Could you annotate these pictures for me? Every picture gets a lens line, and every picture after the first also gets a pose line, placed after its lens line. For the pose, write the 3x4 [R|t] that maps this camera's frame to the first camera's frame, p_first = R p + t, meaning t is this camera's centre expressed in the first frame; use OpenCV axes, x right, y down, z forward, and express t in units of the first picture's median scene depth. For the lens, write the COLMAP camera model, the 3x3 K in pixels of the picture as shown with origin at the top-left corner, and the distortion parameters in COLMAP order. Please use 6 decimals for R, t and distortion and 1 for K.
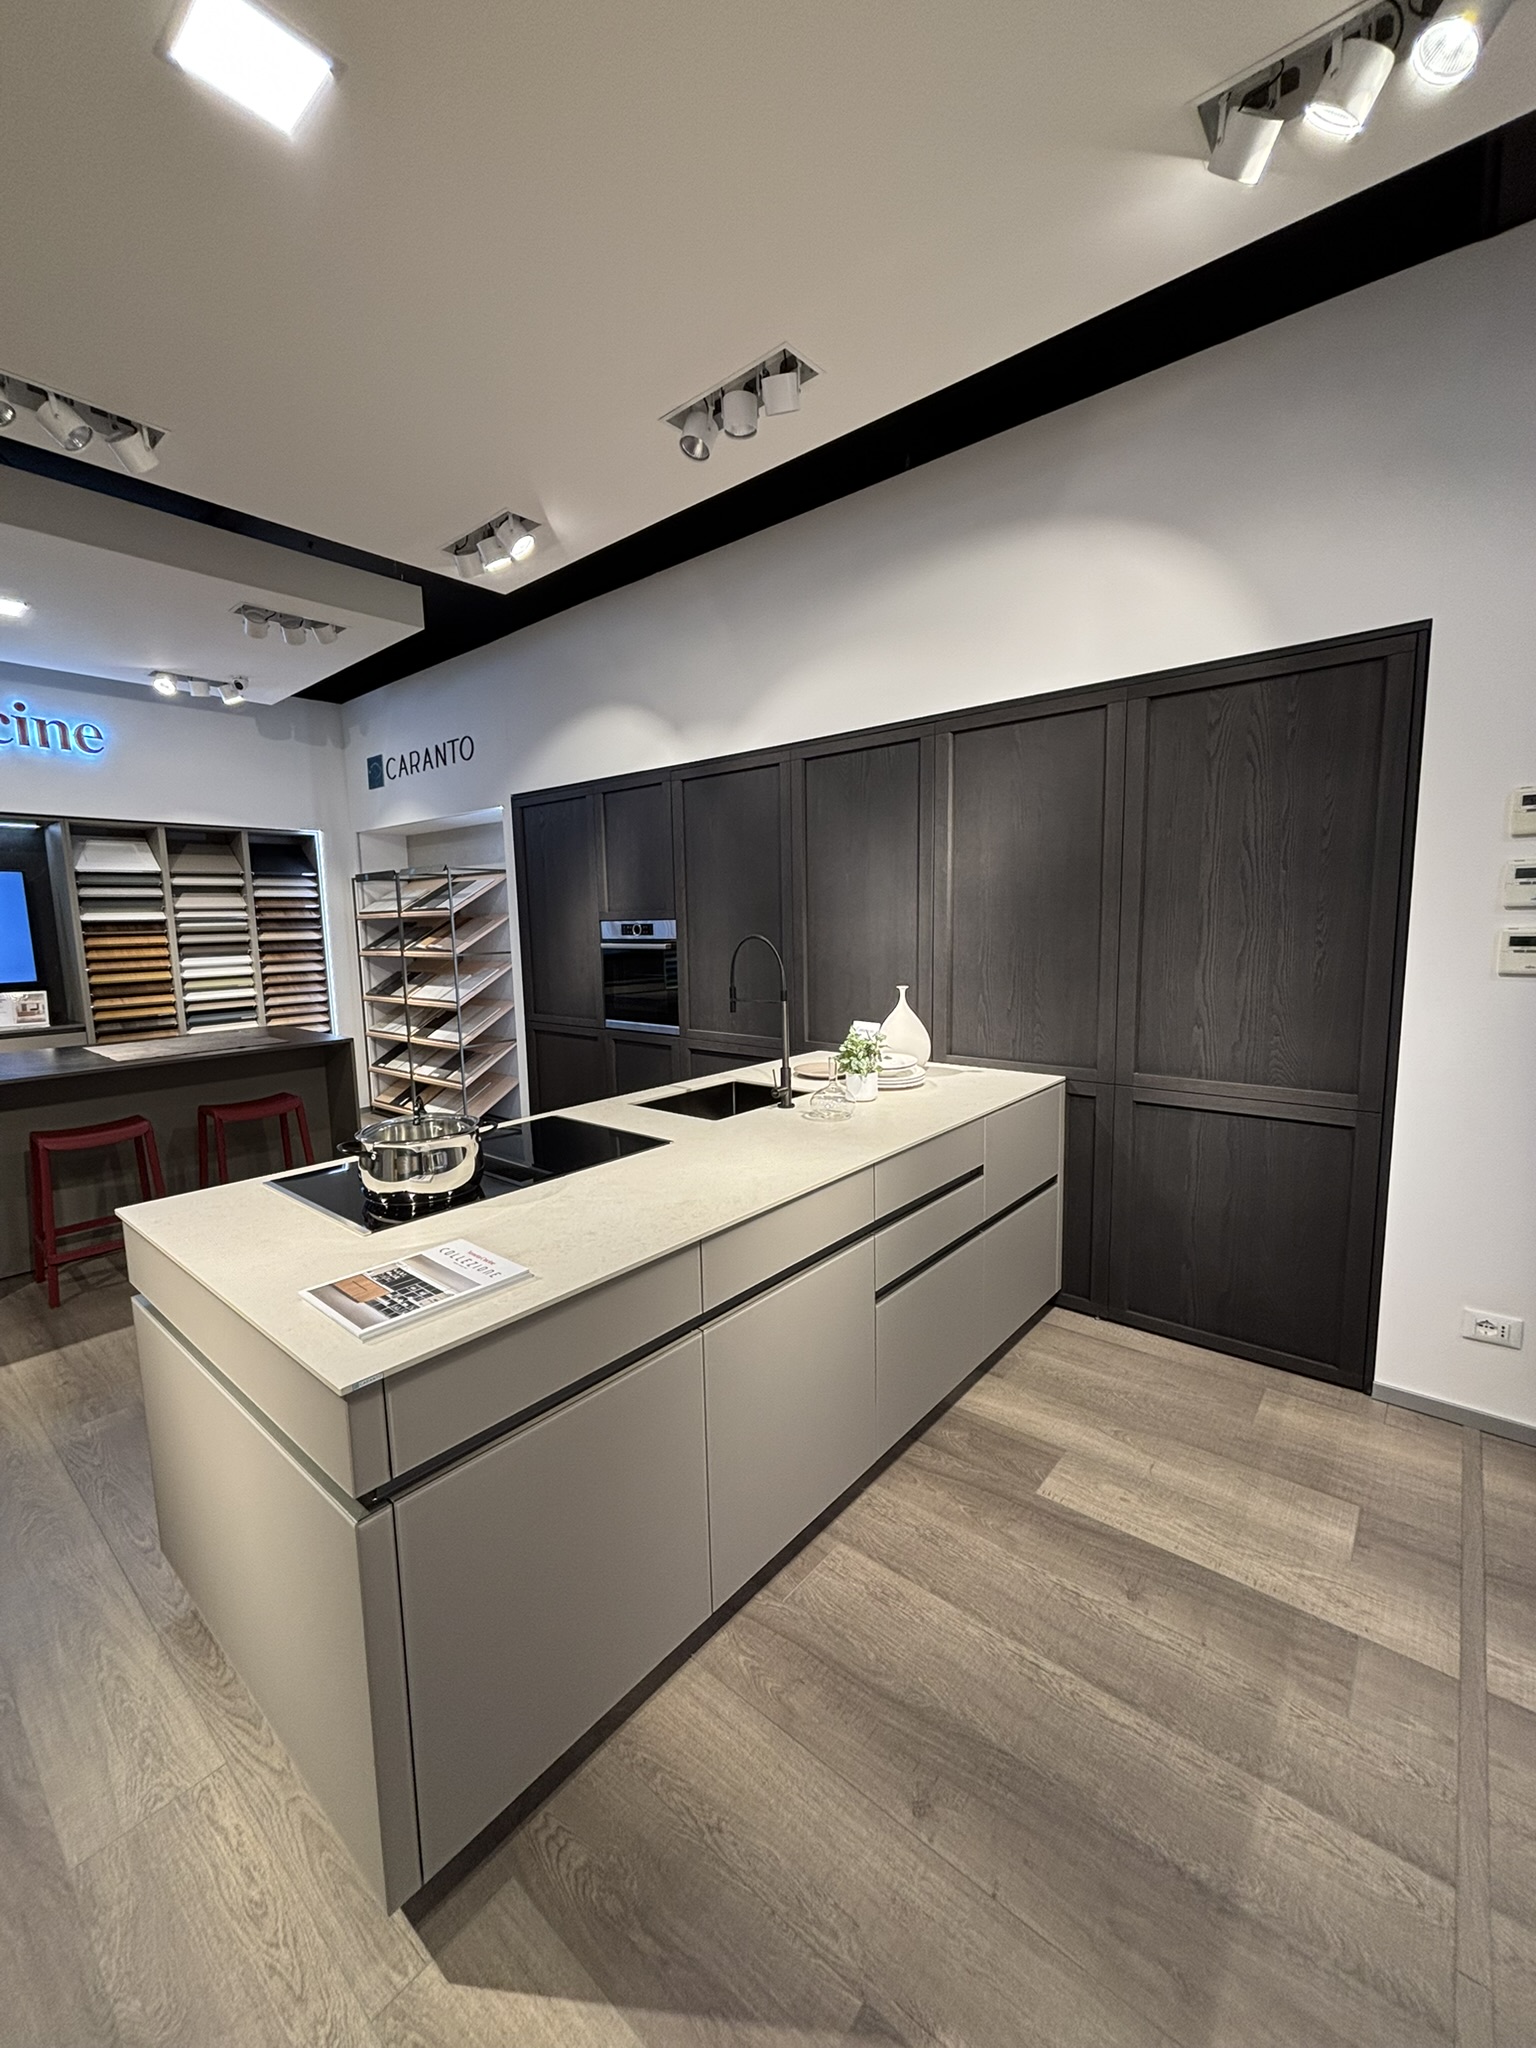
lens RADIAL K [[808.5, 0, 768.0], [0, 808.5, 1024.0], [0, 0, 1]] dist [0.005453, -0.003553]
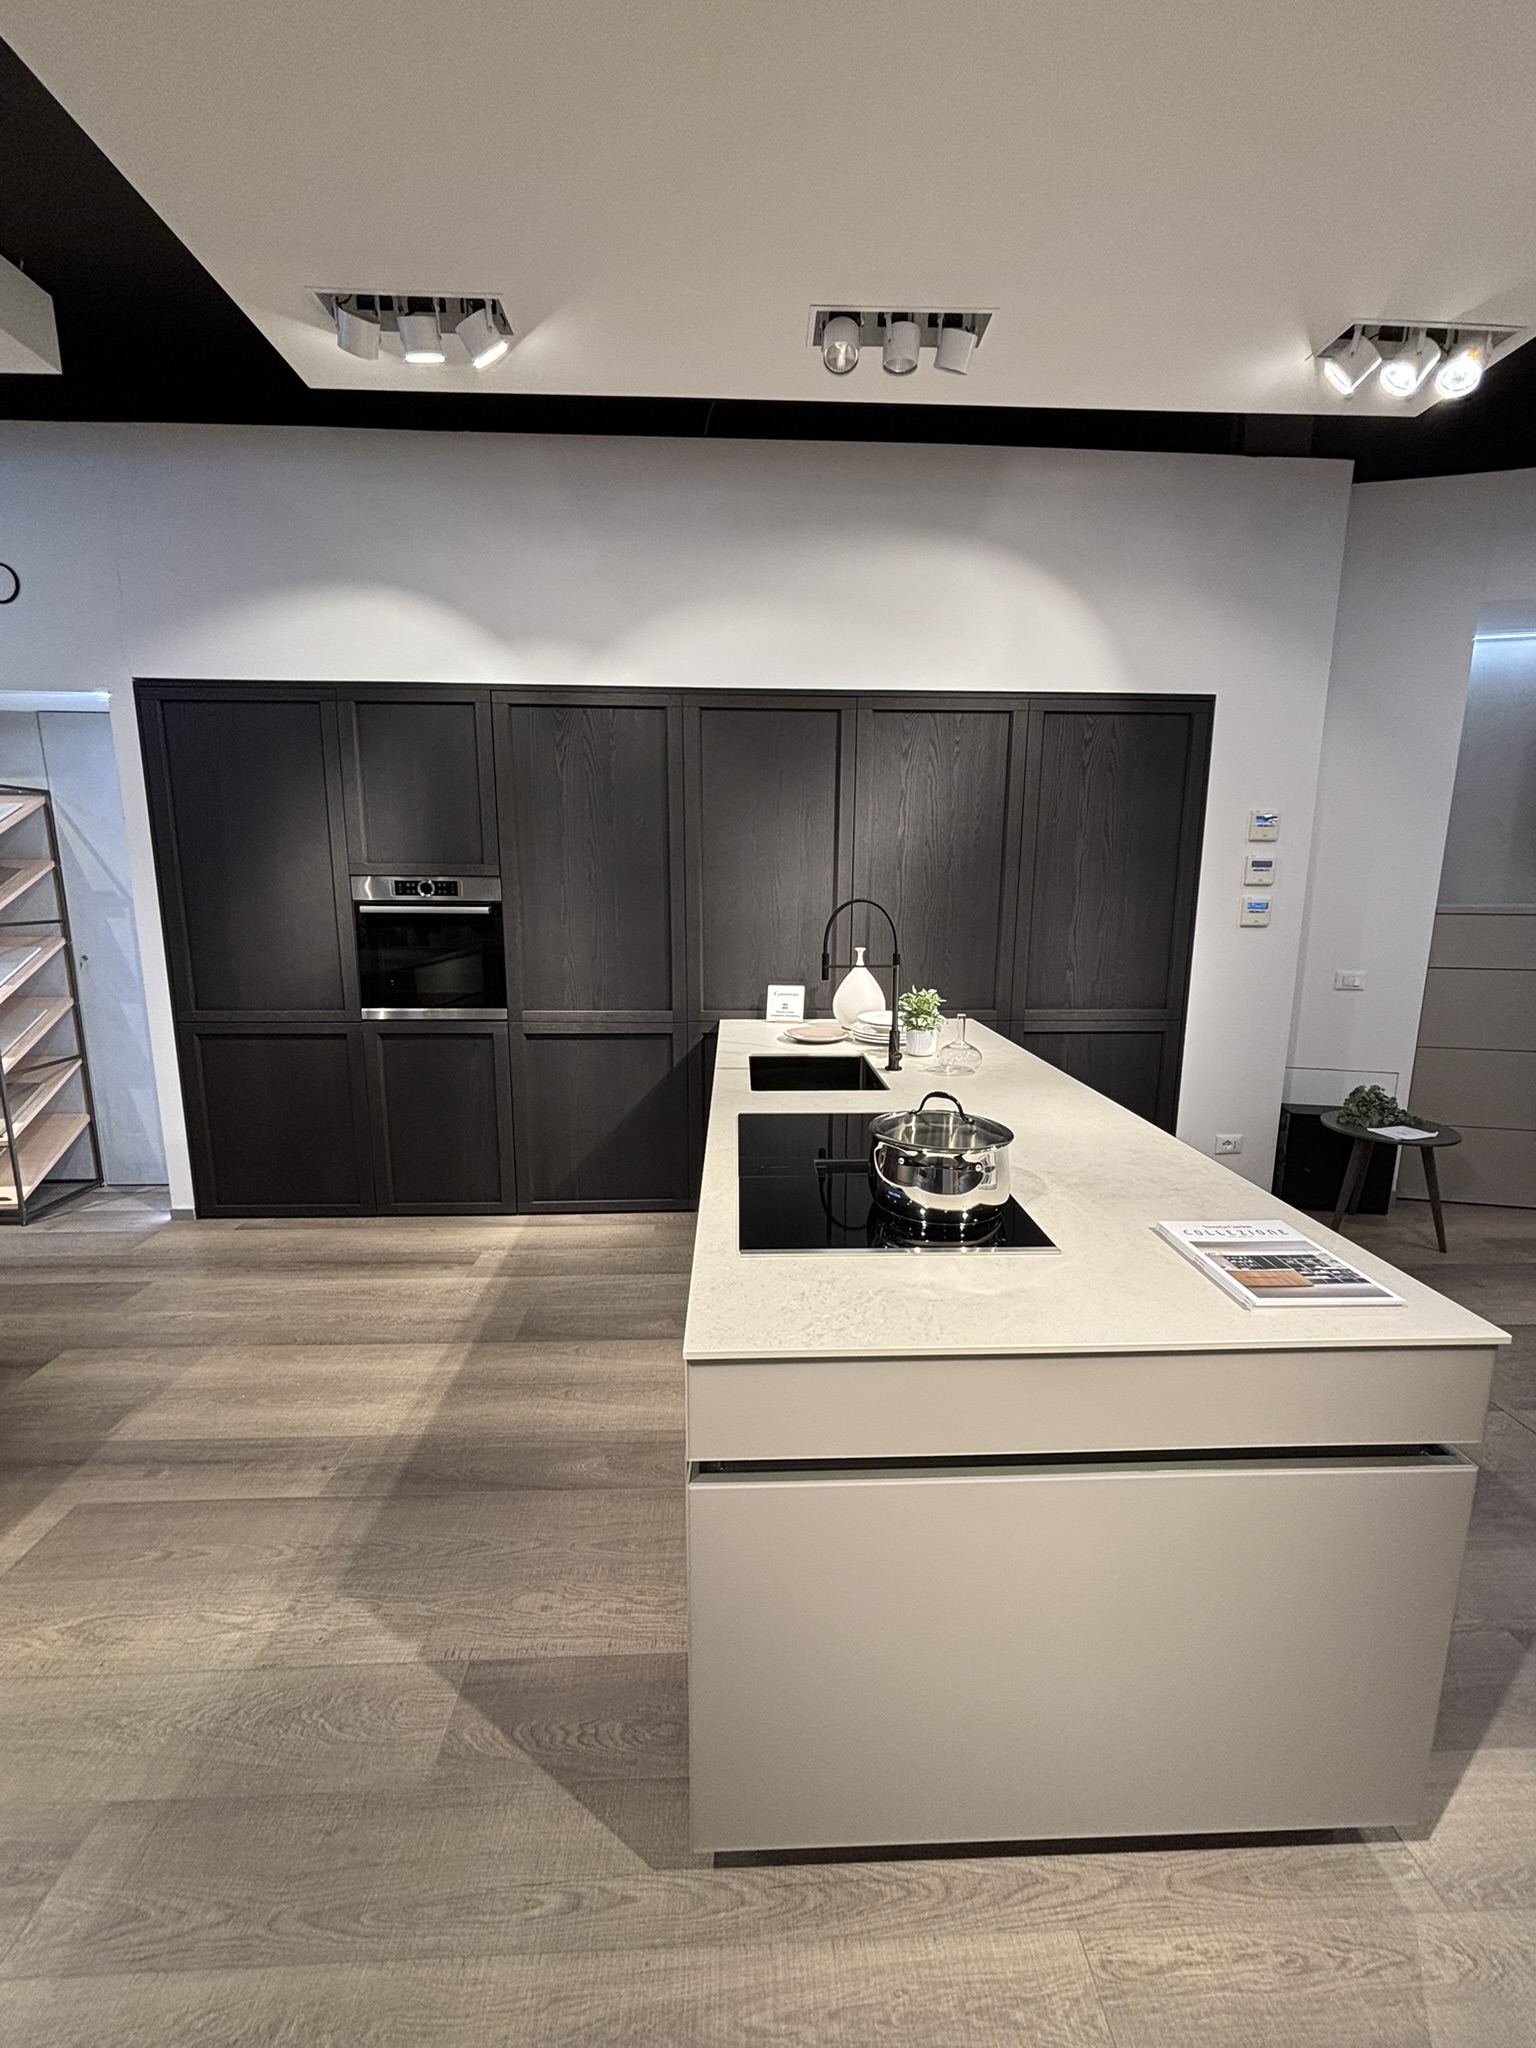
lens RADIAL K [[822.6, 0, 764.7], [0, 822.6, 1018.7], [0, 0, 1]] dist [-0.000618, -0.000308]
pose [[0.747825, -0.090071, 0.657757, -0.832468], [0.065598, 0.995931, 0.061798, -0.037446], [-0.660647, -0.003066, 0.750691, 0.364644]]
